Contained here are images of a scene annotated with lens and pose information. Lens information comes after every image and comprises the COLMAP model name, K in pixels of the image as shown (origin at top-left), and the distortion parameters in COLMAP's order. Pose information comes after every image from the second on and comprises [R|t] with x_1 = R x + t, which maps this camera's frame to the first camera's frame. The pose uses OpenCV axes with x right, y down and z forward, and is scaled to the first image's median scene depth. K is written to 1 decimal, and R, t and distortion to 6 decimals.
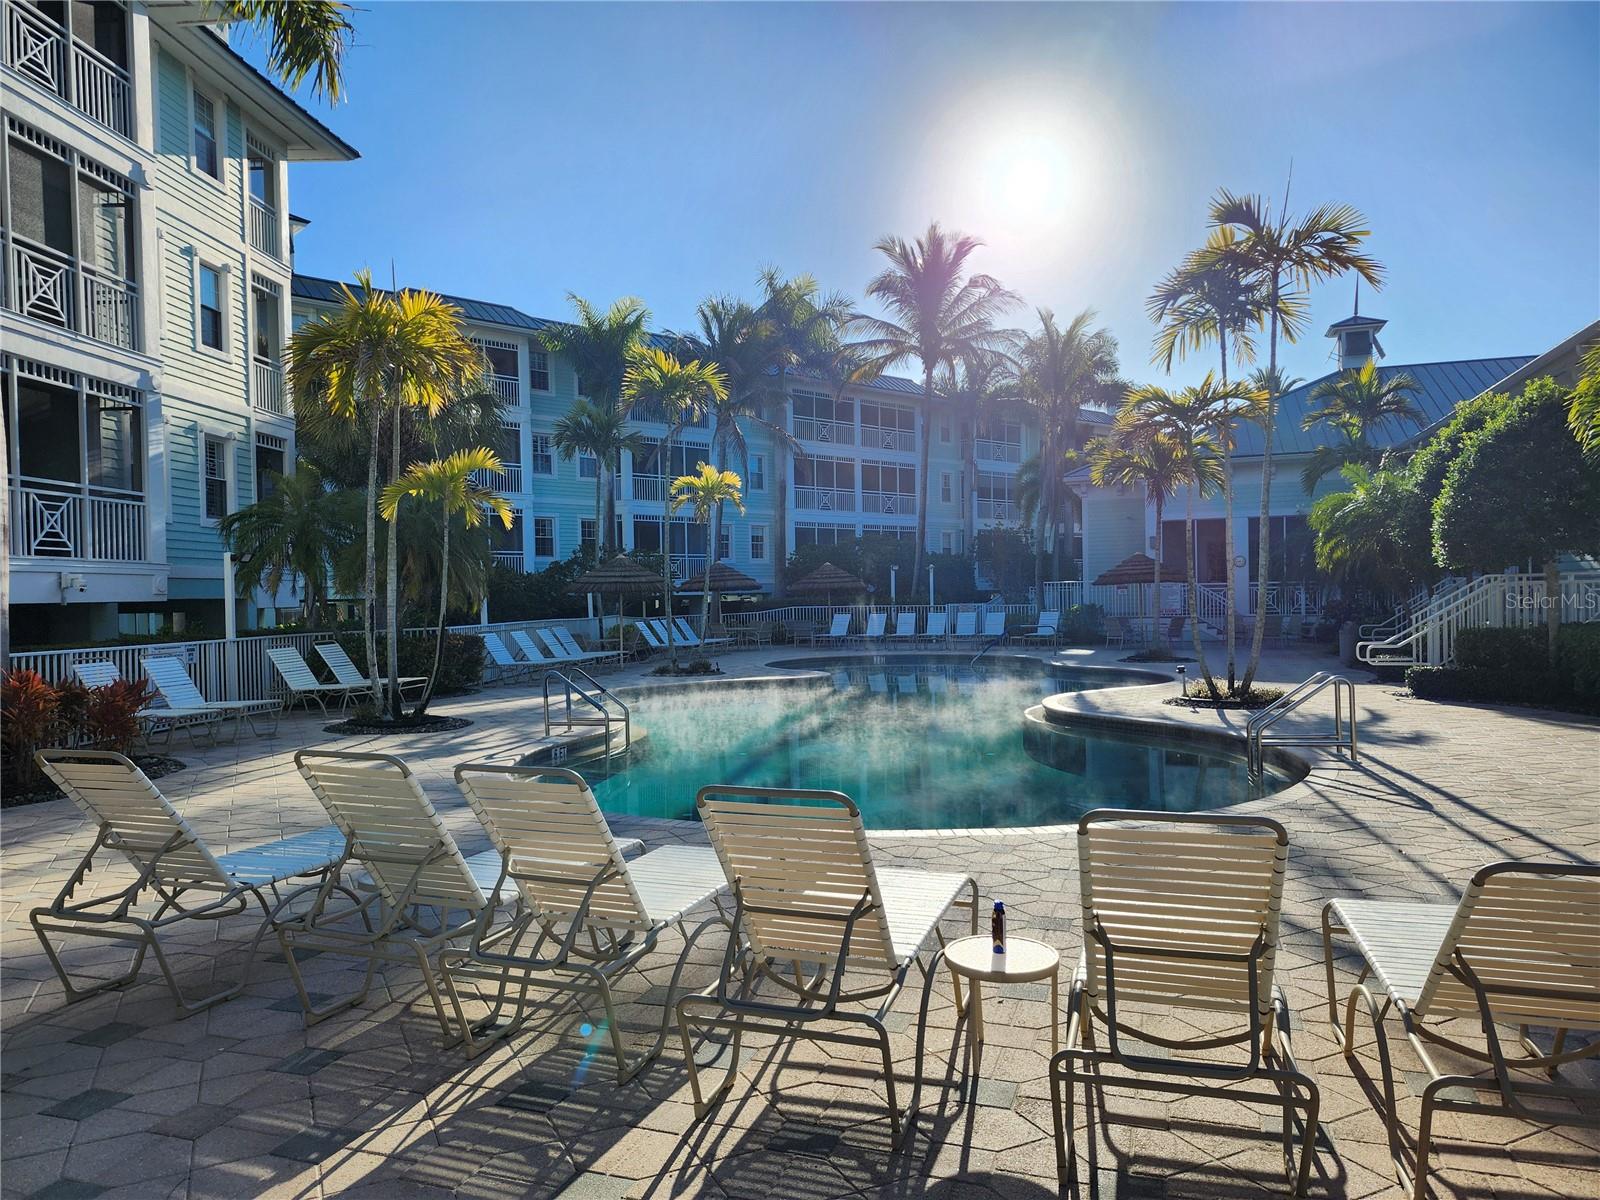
lens RADIAL K [[903.3, 0, 754.1], [0, 903.3, 634.5], [0, 0, 1]] dist [0.015678, -0.001725]
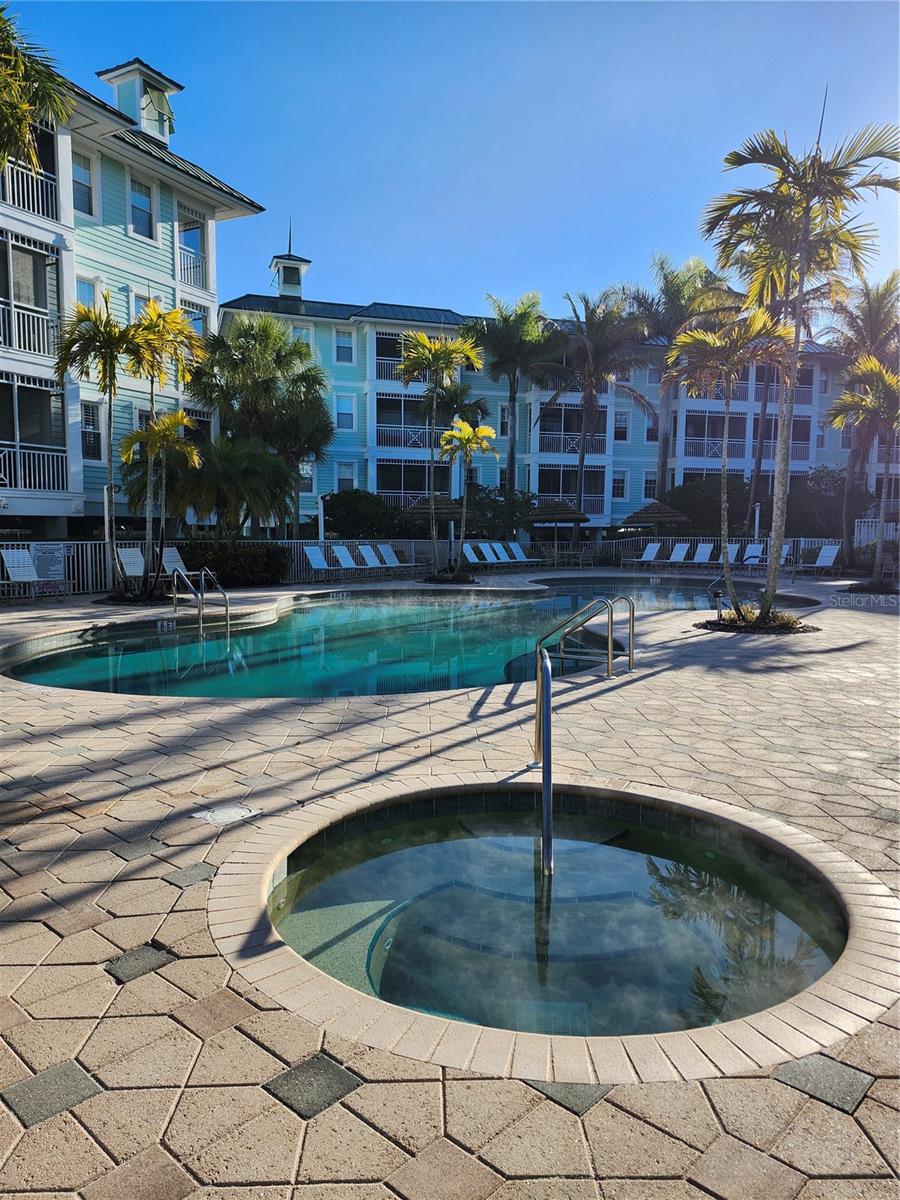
lens RADIAL K [[677.5, 0, 449.0], [0, 677.5, 599.5], [0, 0, 1]] dist [0.015678, -0.001725]
pose [[0.937066, 0.060989, -0.343783, 0.301107], [-0.038966, 0.996742, 0.070614, -0.000628], [0.346970, -0.052774, 0.936390, 0.077010]]
